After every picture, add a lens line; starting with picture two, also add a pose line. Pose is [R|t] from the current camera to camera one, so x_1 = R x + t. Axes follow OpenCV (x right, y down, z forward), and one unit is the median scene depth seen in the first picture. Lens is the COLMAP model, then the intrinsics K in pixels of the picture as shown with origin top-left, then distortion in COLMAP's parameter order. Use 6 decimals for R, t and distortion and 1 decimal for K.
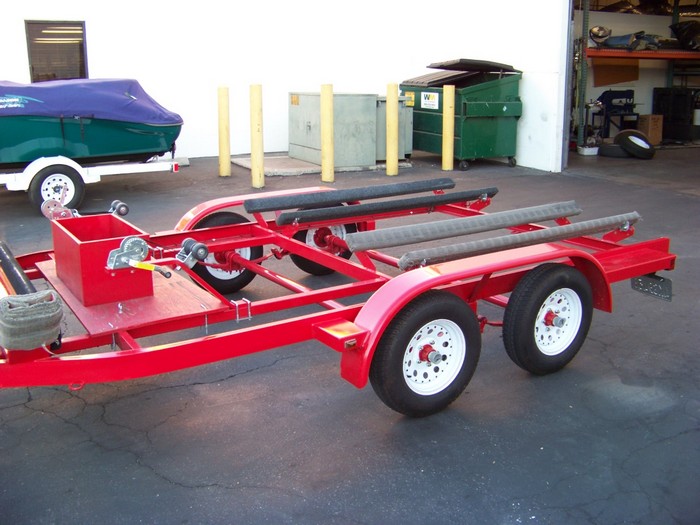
lens RADIAL K [[803.6, 0, 359.8], [0, 803.6, 263.0], [0, 0, 1]] dist [-0.266788, 0.399506]
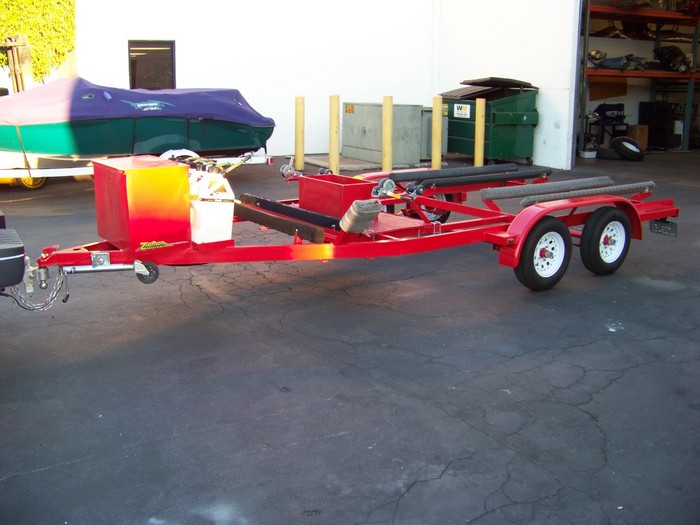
lens RADIAL K [[797.3, 0, 348.5], [0, 797.3, 242.3], [0, 0, 1]] dist [-0.267898, 0.366896]
pose [[0.999887, 0.004946, 0.014203, -0.100103], [-0.004370, 0.999180, -0.040253, 0.044599], [-0.014390, 0.040186, 0.999089, -0.189366]]
